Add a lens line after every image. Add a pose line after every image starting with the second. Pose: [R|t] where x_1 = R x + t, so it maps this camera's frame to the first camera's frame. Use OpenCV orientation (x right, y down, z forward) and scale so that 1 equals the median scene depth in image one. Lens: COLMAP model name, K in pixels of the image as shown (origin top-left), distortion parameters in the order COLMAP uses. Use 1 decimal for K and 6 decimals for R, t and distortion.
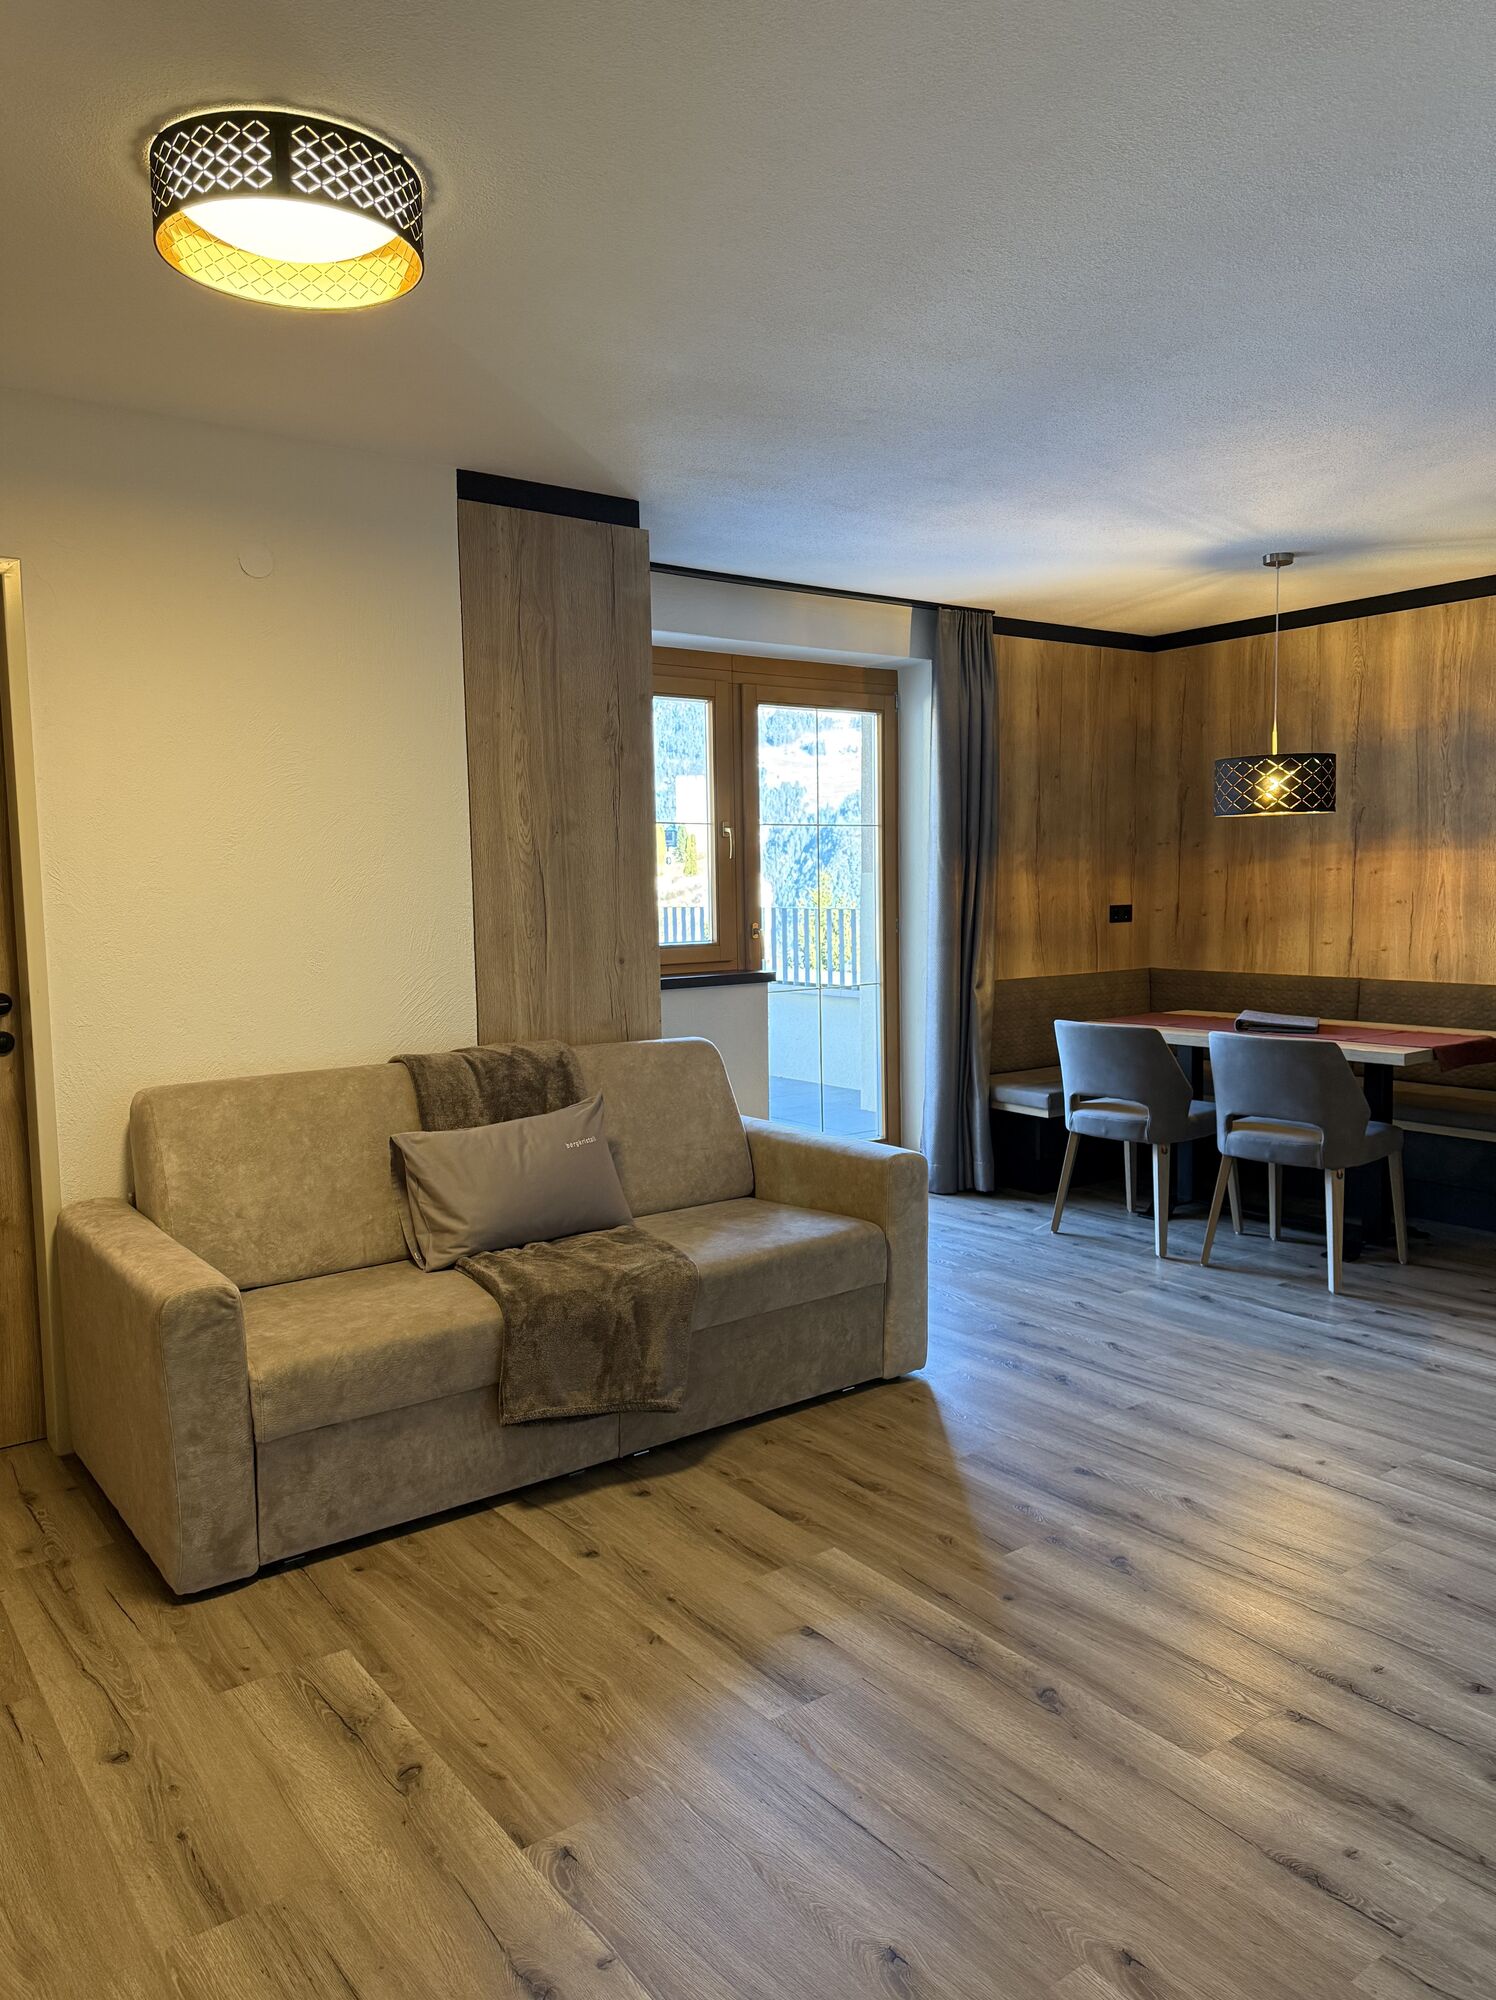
lens RADIAL K [[1397.9, 0, 733.3], [0, 1397.9, 999.8], [0, 0, 1]] dist [0.050909, -0.058997]
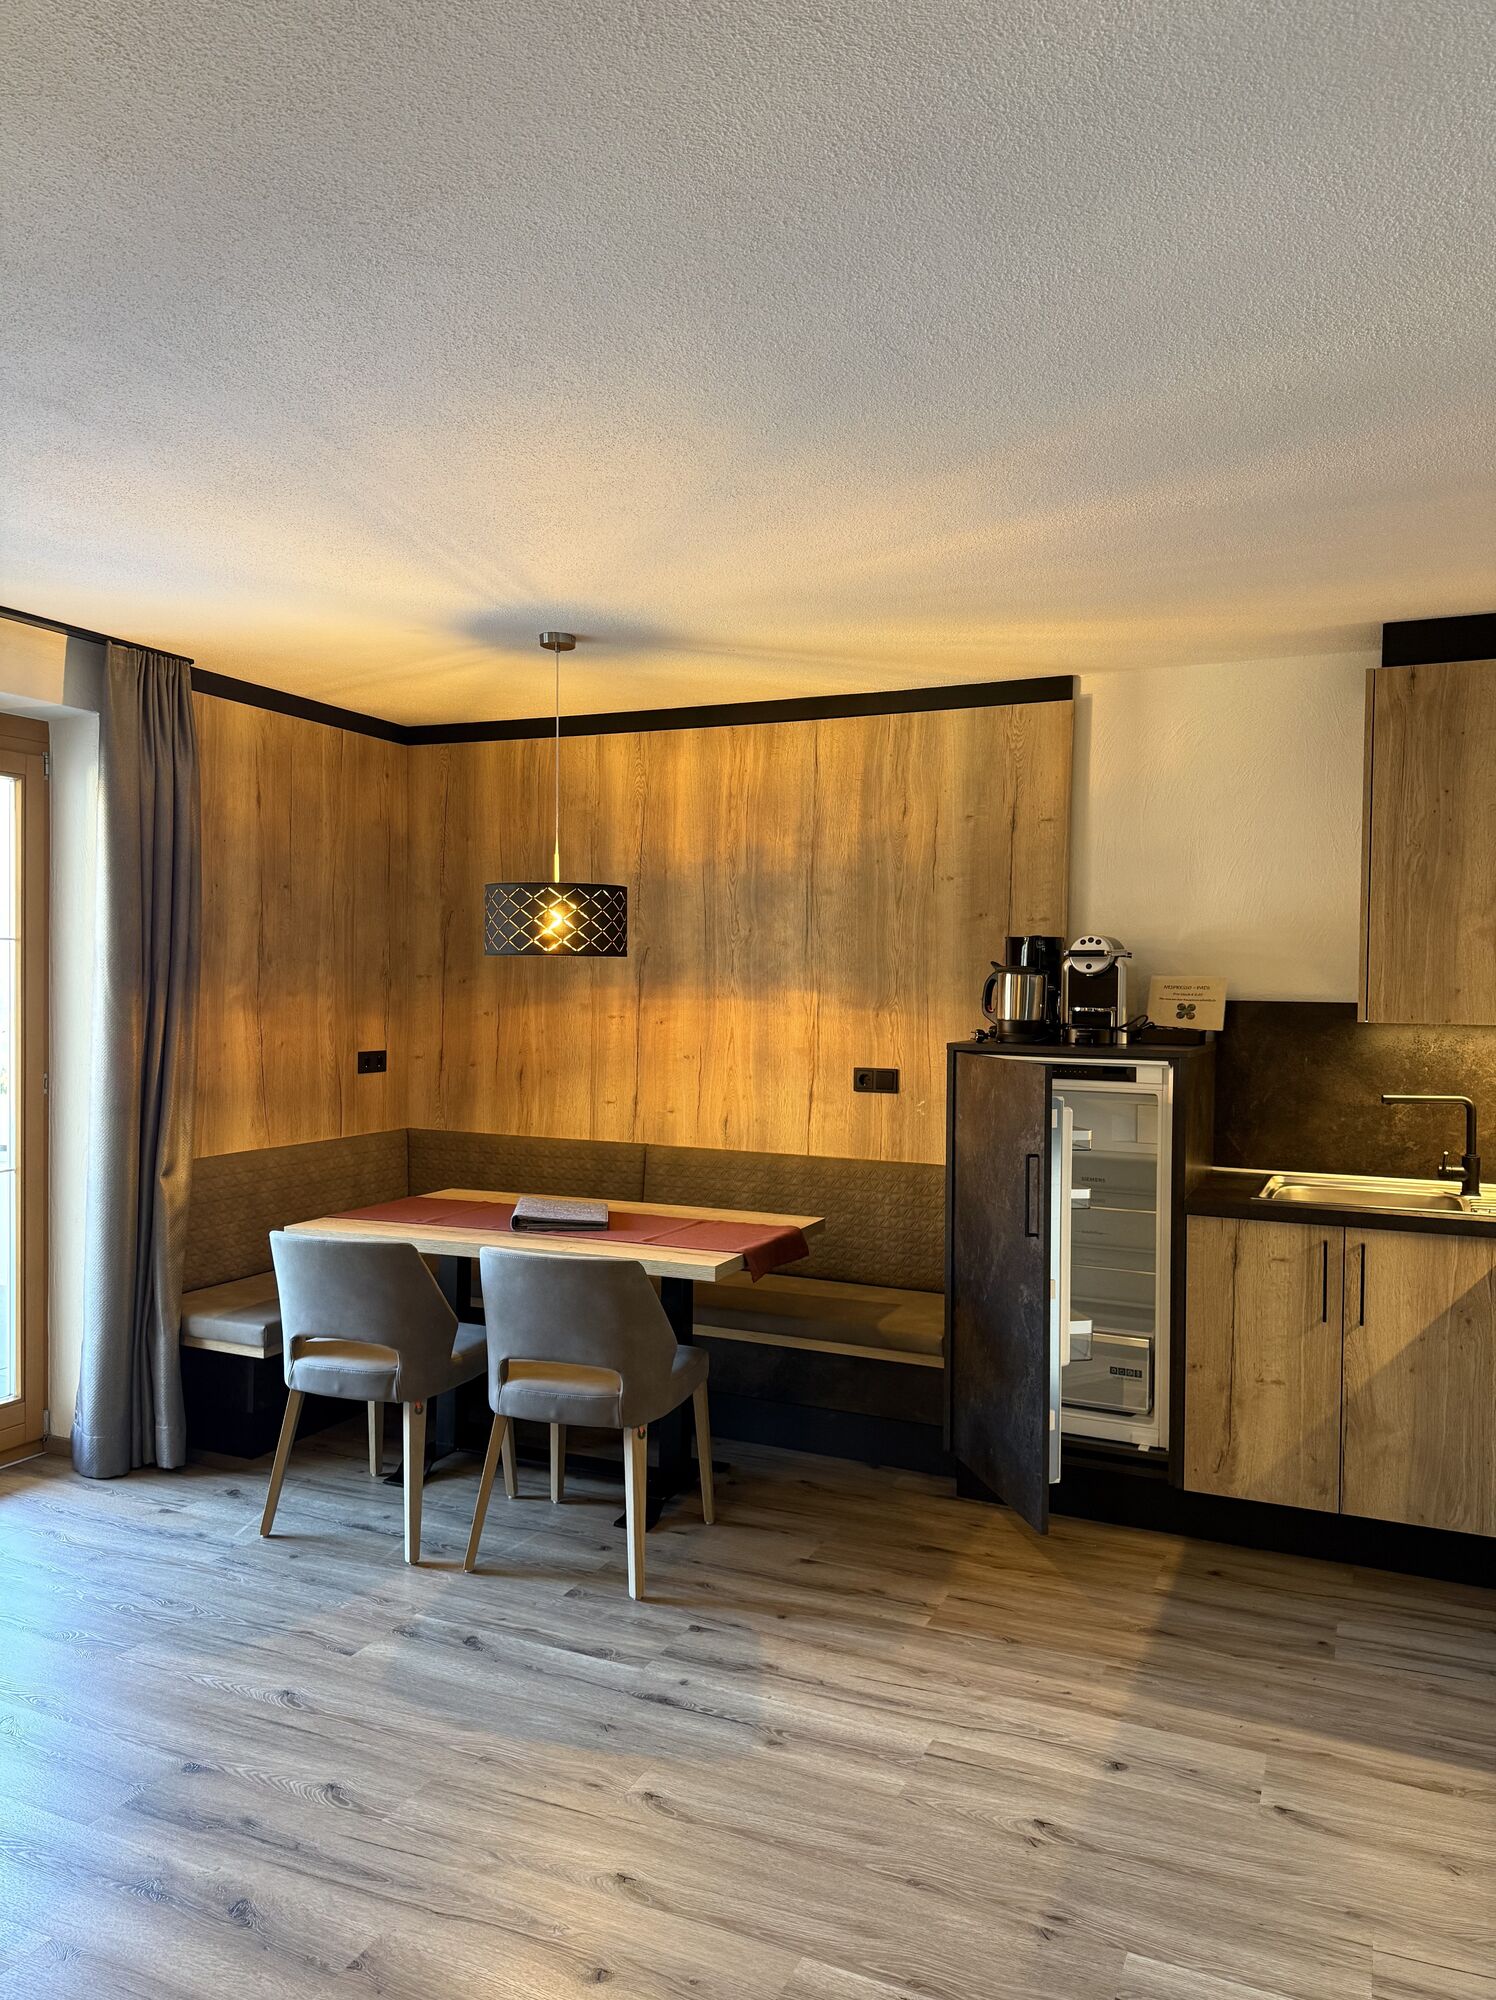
lens RADIAL K [[1397.9, 0, 759.3], [0, 1397.9, 1008.6], [0, 0, 1]] dist [0.050909, -0.058997]
pose [[0.864550, 0.019577, 0.502166, 0.079910], [0.014375, 0.997869, -0.063651, -0.046409], [-0.502342, 0.062248, 0.862426, 0.241897]]
